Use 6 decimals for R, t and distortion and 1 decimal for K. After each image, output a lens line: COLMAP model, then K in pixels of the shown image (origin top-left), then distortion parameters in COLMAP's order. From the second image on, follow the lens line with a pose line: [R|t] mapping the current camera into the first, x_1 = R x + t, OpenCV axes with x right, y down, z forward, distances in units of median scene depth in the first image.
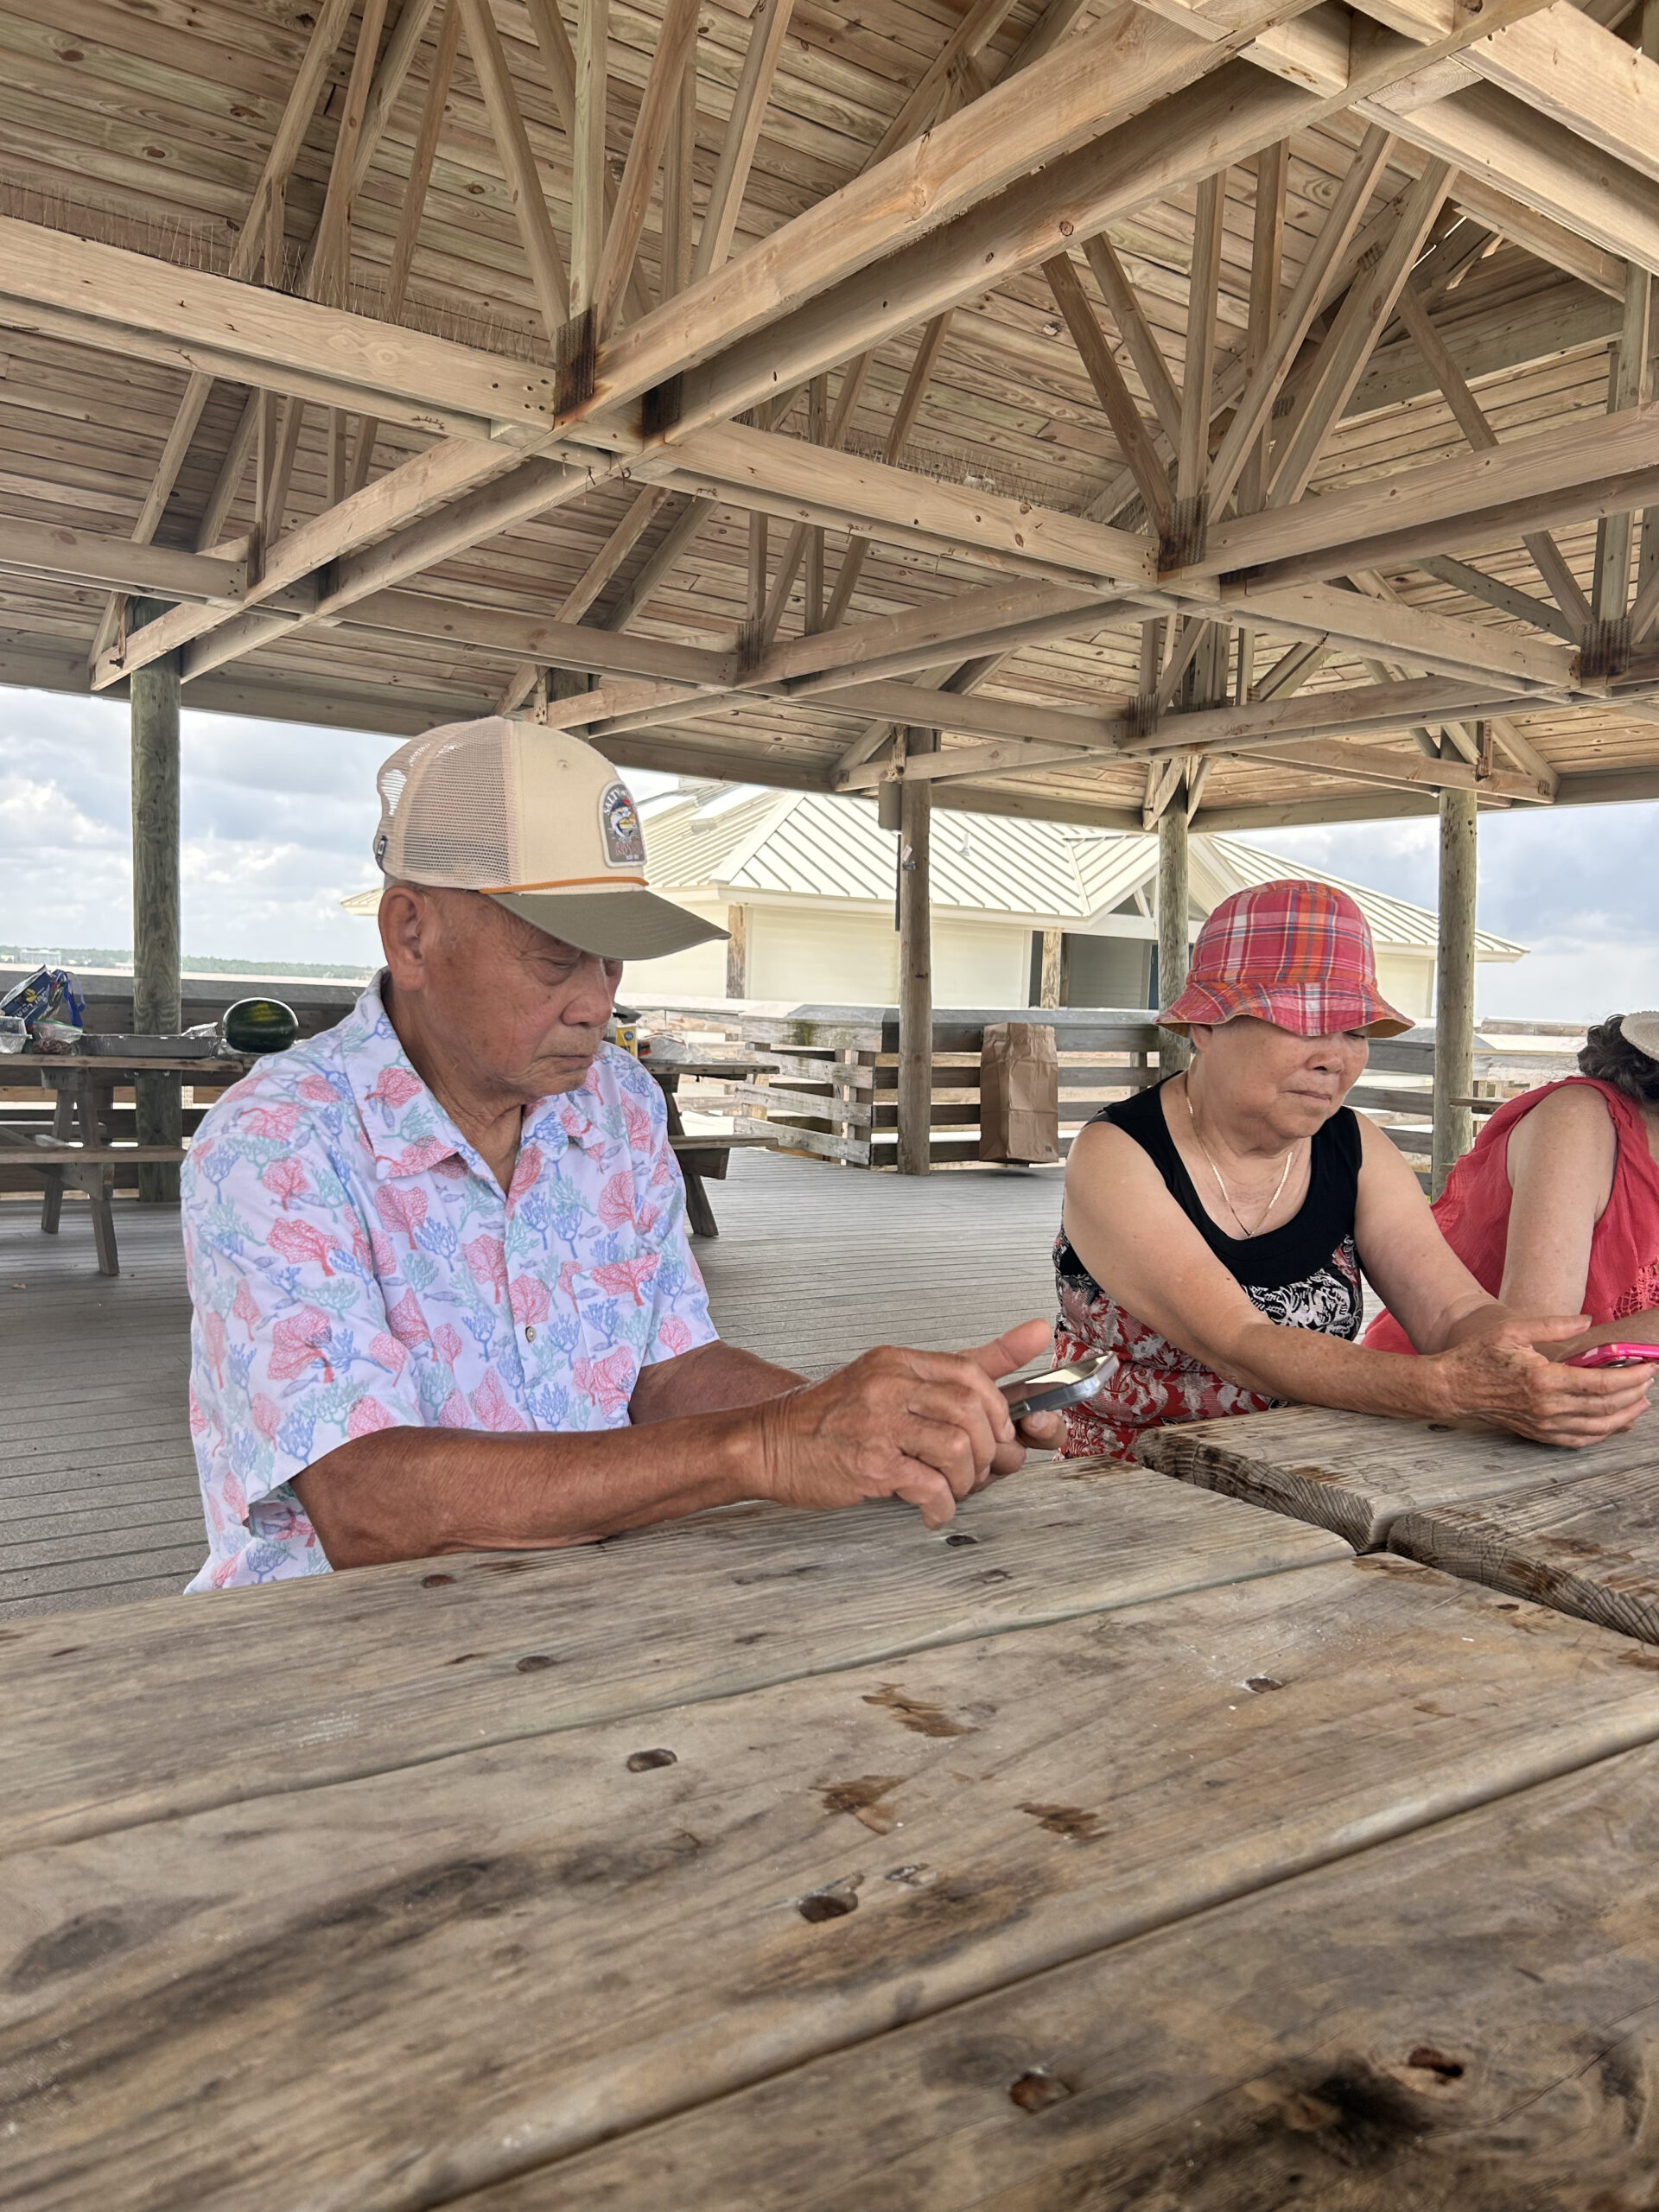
lens RADIAL K [[1672.0, 0, 803.1], [0, 1672.0, 1110.5], [0, 0, 1]] dist [0.037067, -0.041003]
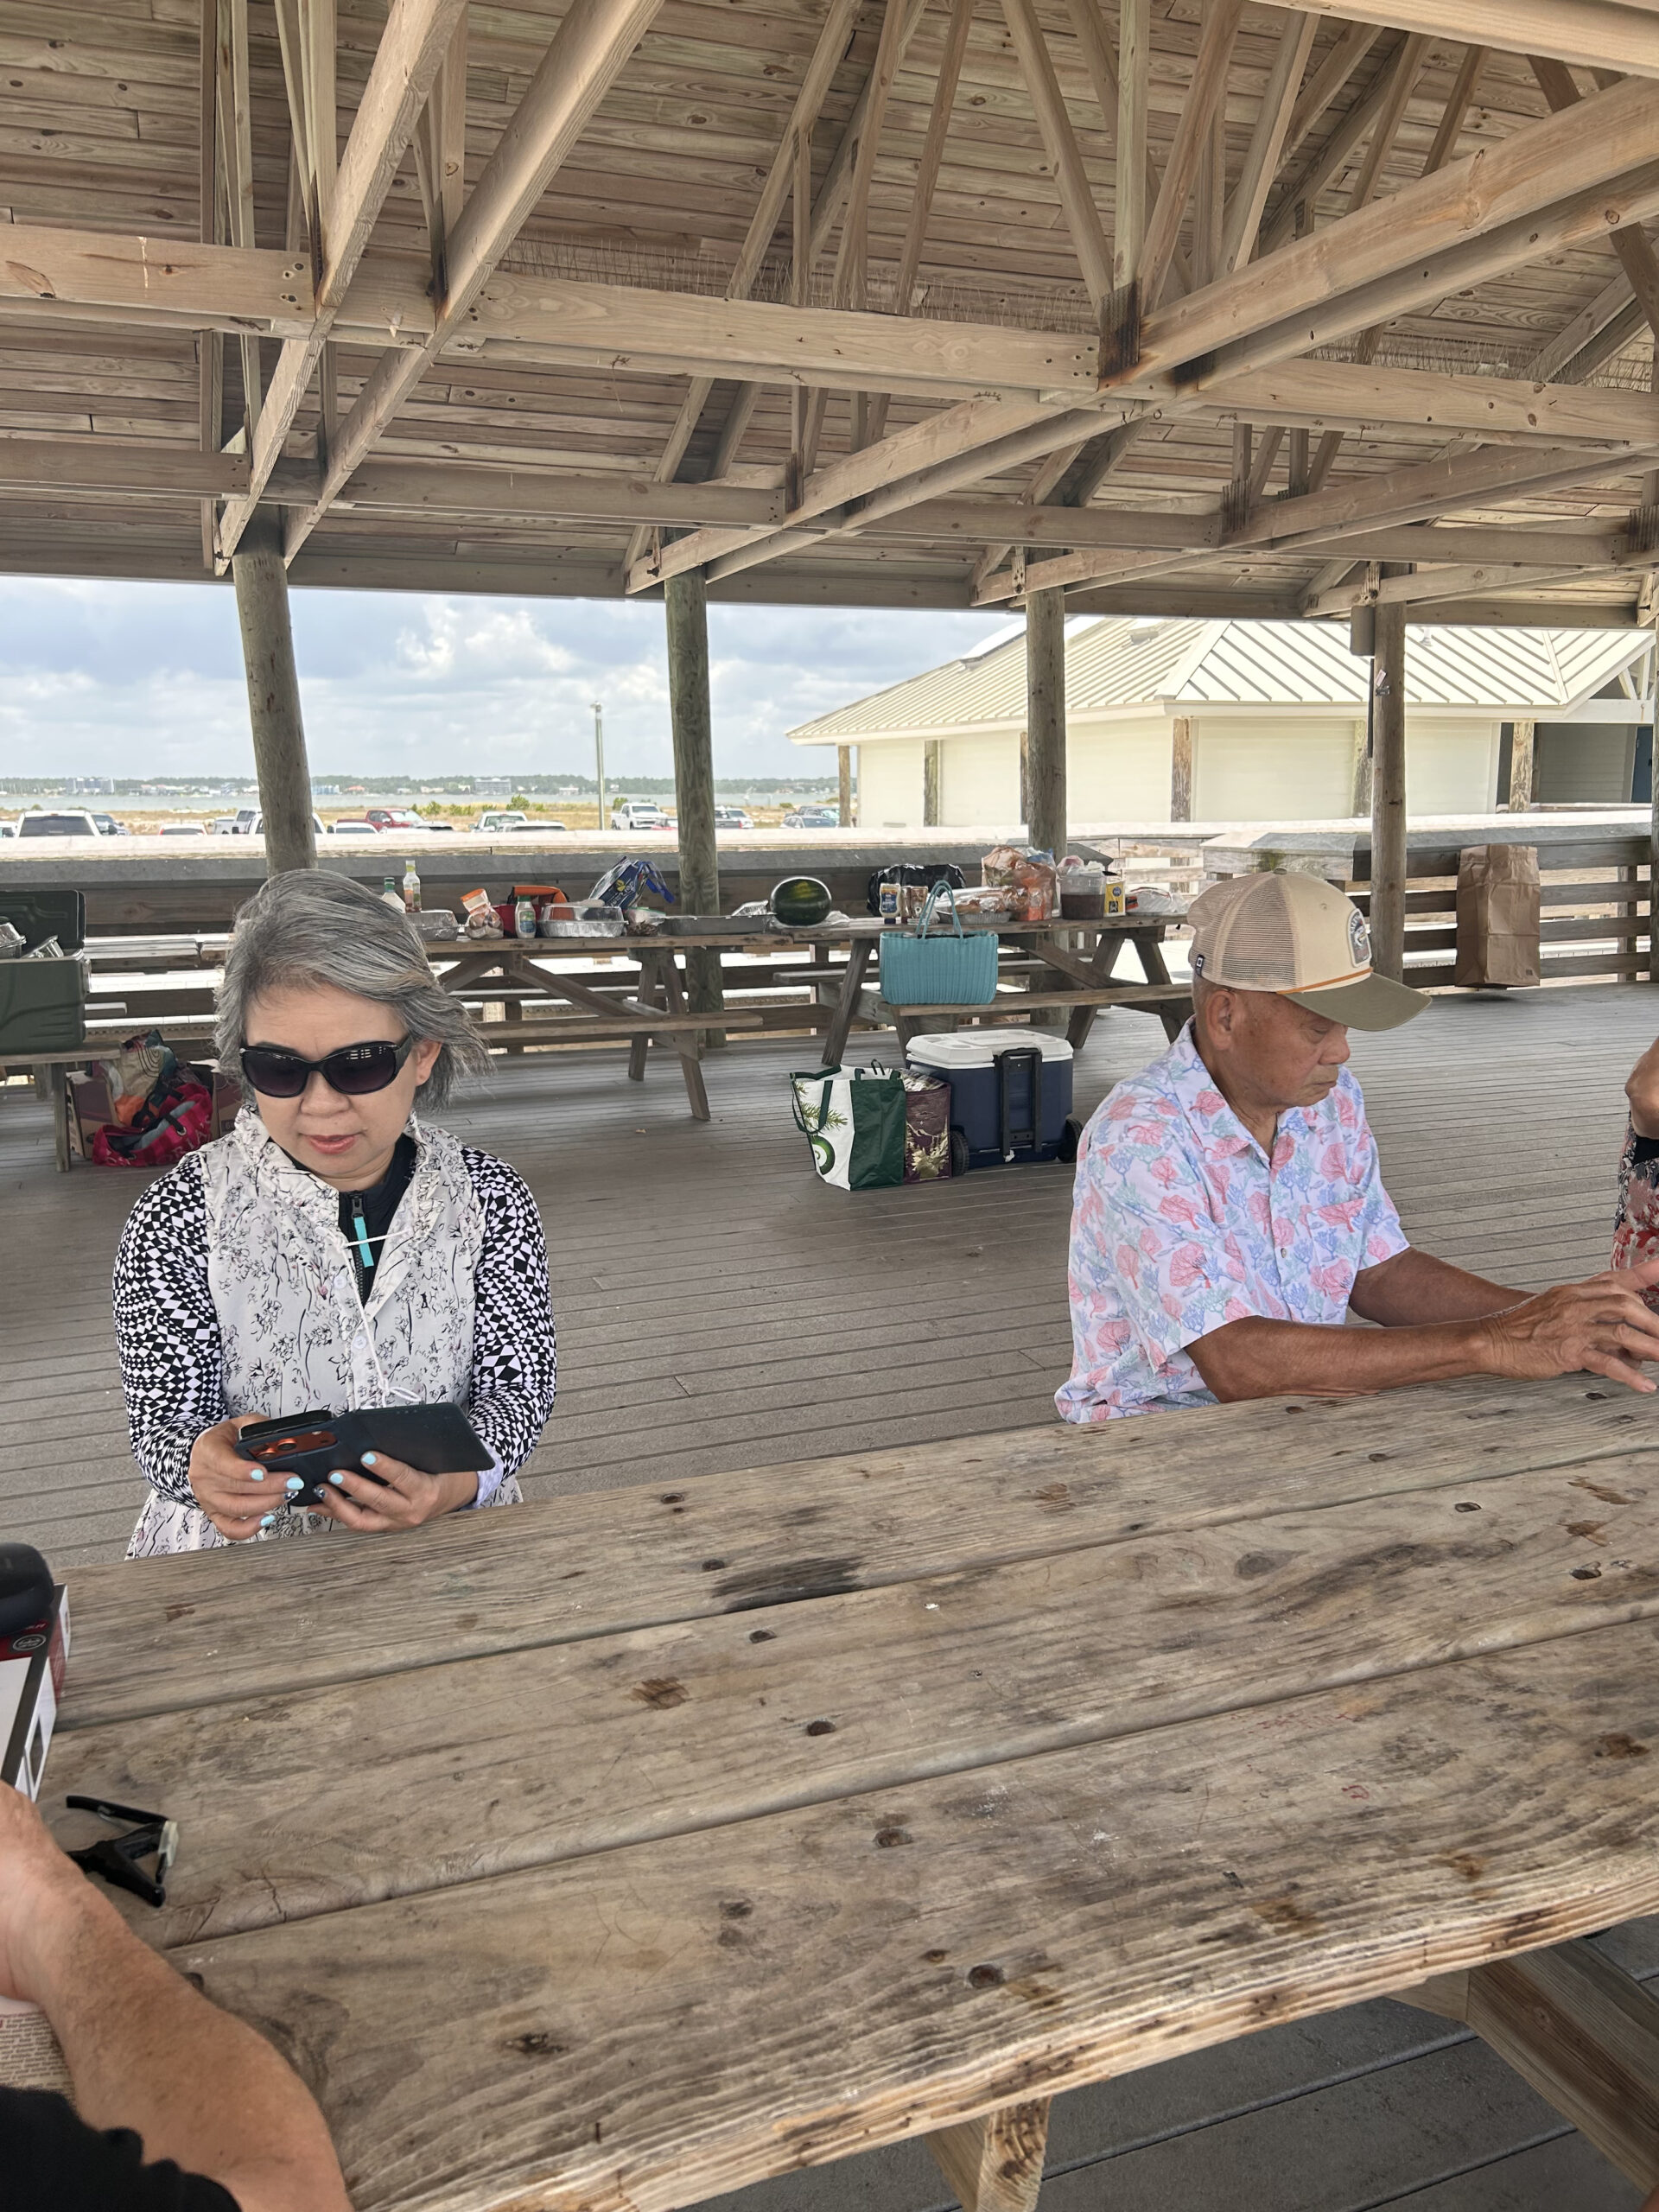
lens RADIAL K [[1672.0, 0, 819.3], [0, 1672.0, 1112.2], [0, 0, 1]] dist [0.037067, -0.041003]
pose [[0.971254, -0.005834, -0.237974, -0.047008], [0.034113, 0.992792, 0.114891, -0.044014], [0.235588, -0.119707, 0.964452, -0.138085]]
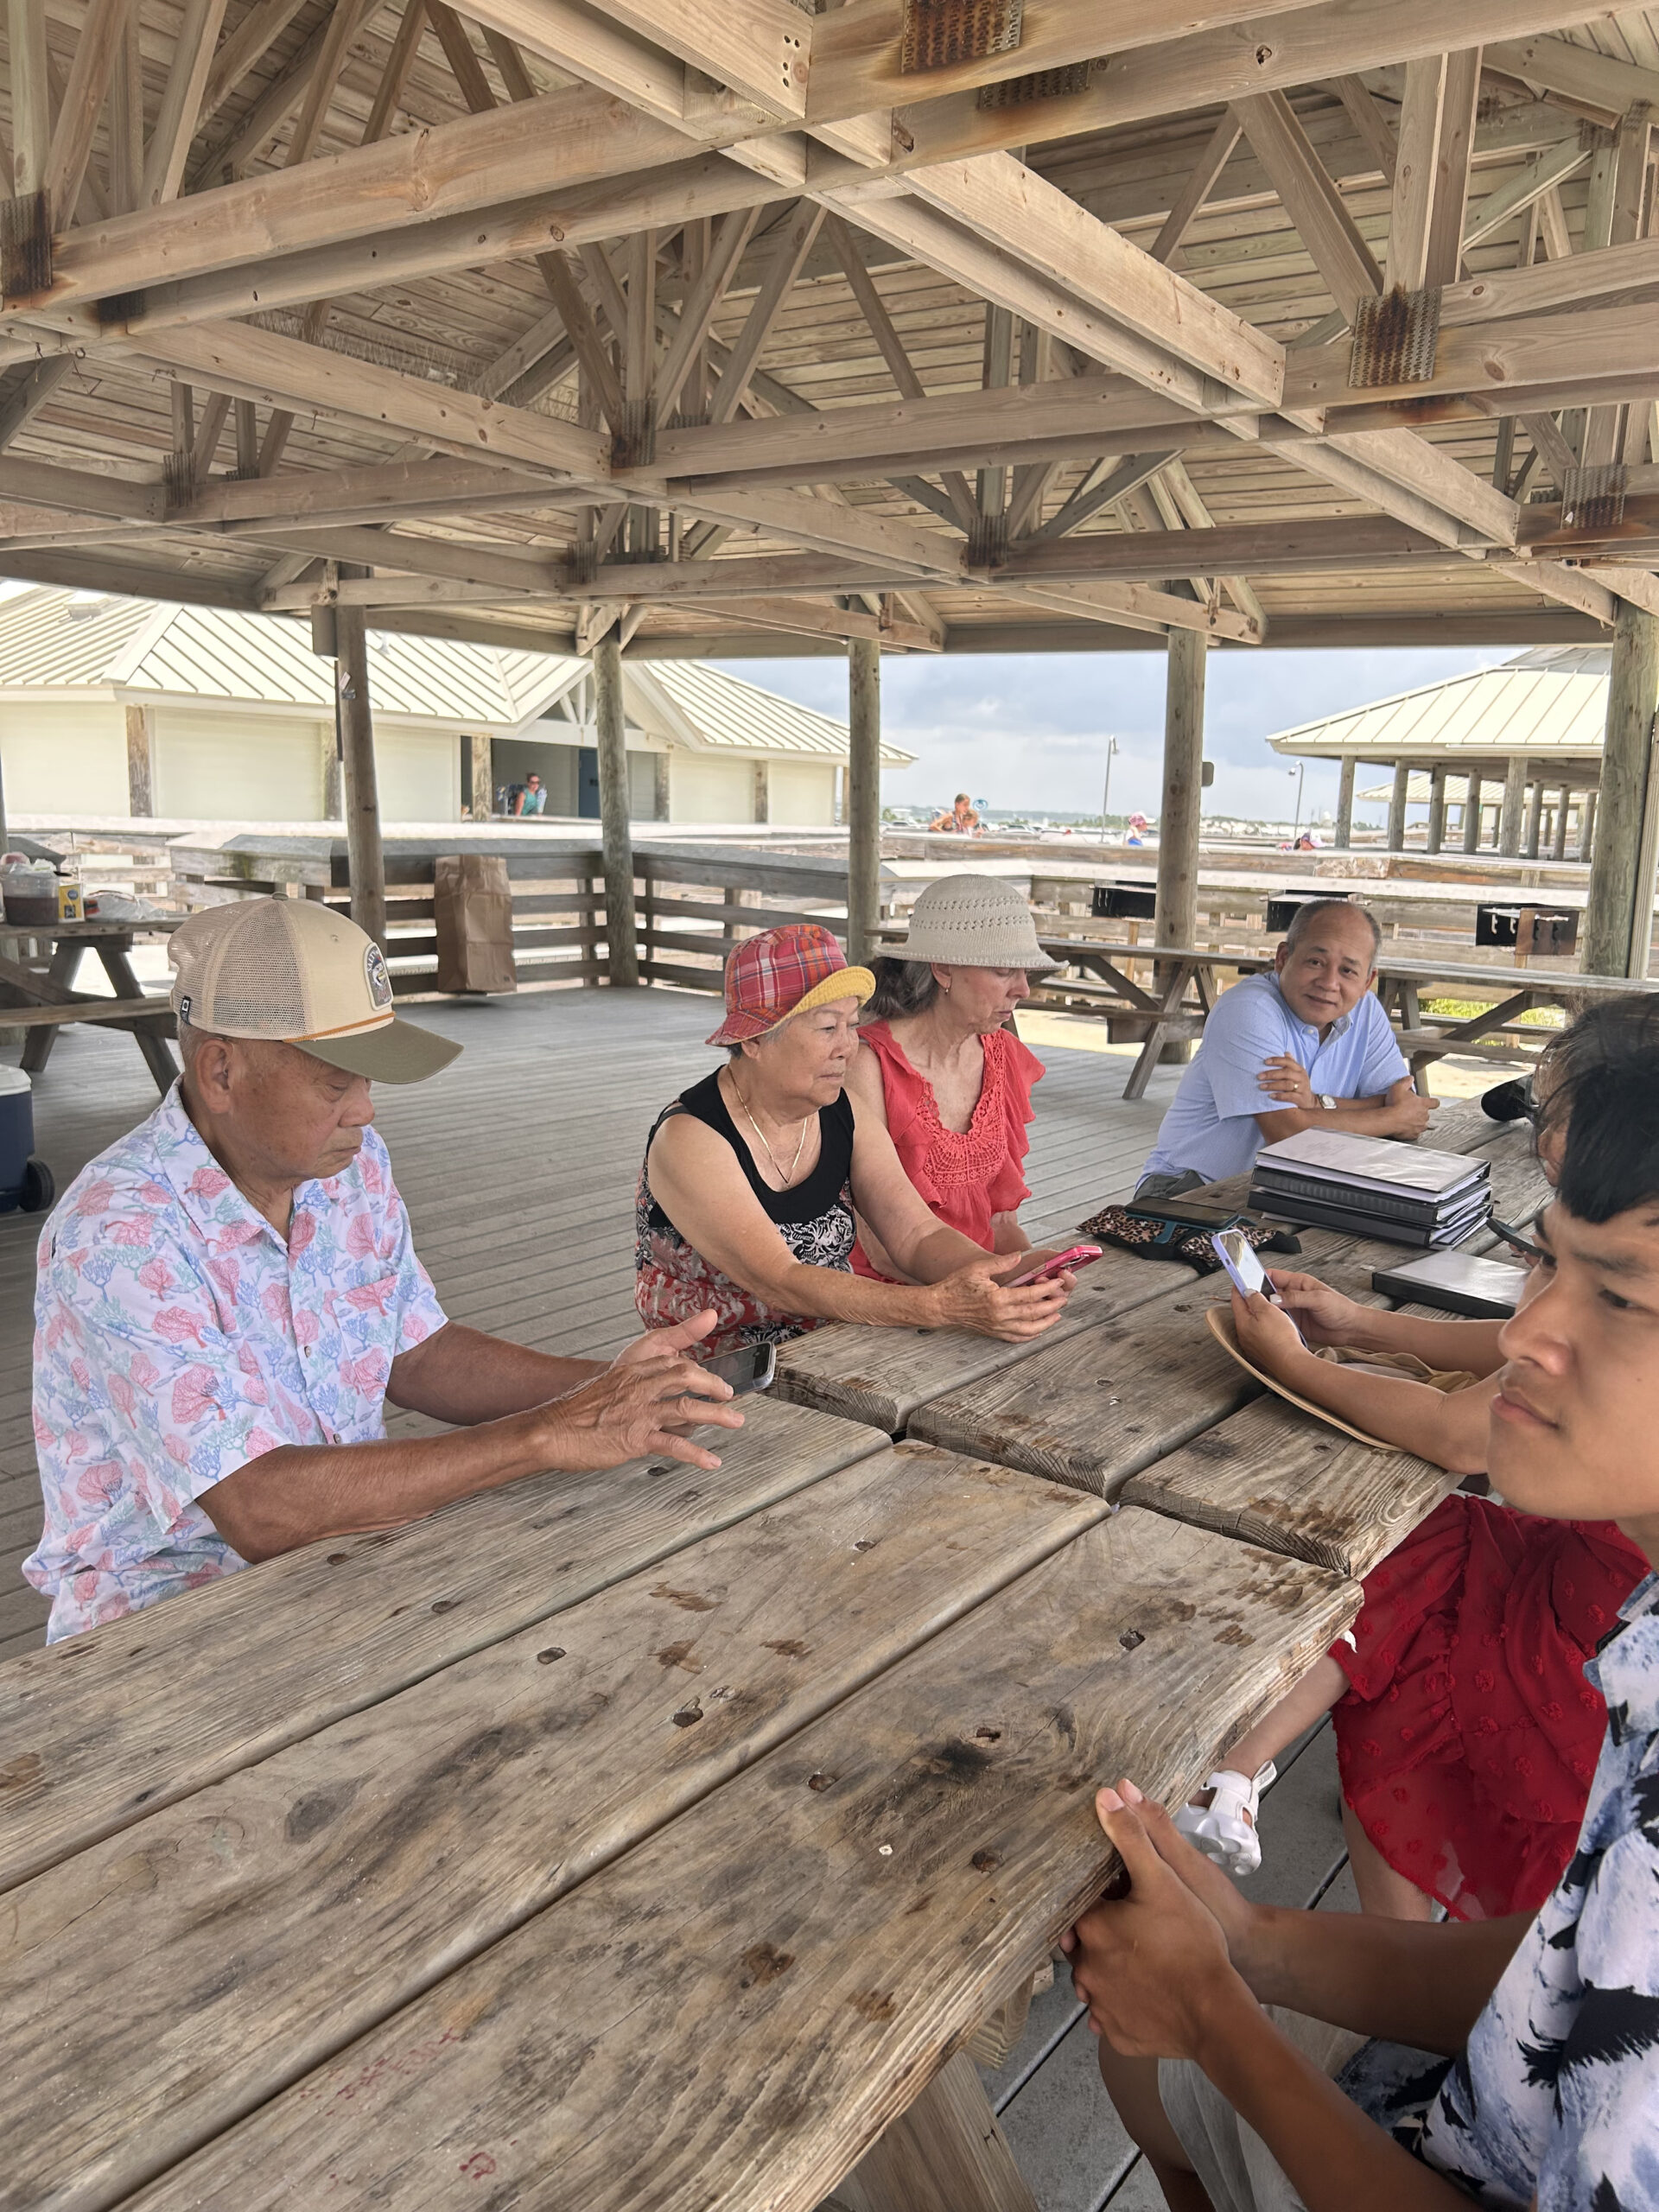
lens RADIAL K [[1672.0, 0, 817.0], [0, 1672.0, 1121.3], [0, 0, 1]] dist [0.037067, -0.041003]
pose [[0.939412, -0.067656, 0.336046, -0.048776], [0.022466, 0.990373, 0.136588, -0.049586], [-0.342052, -0.120762, 0.931889, -0.081191]]
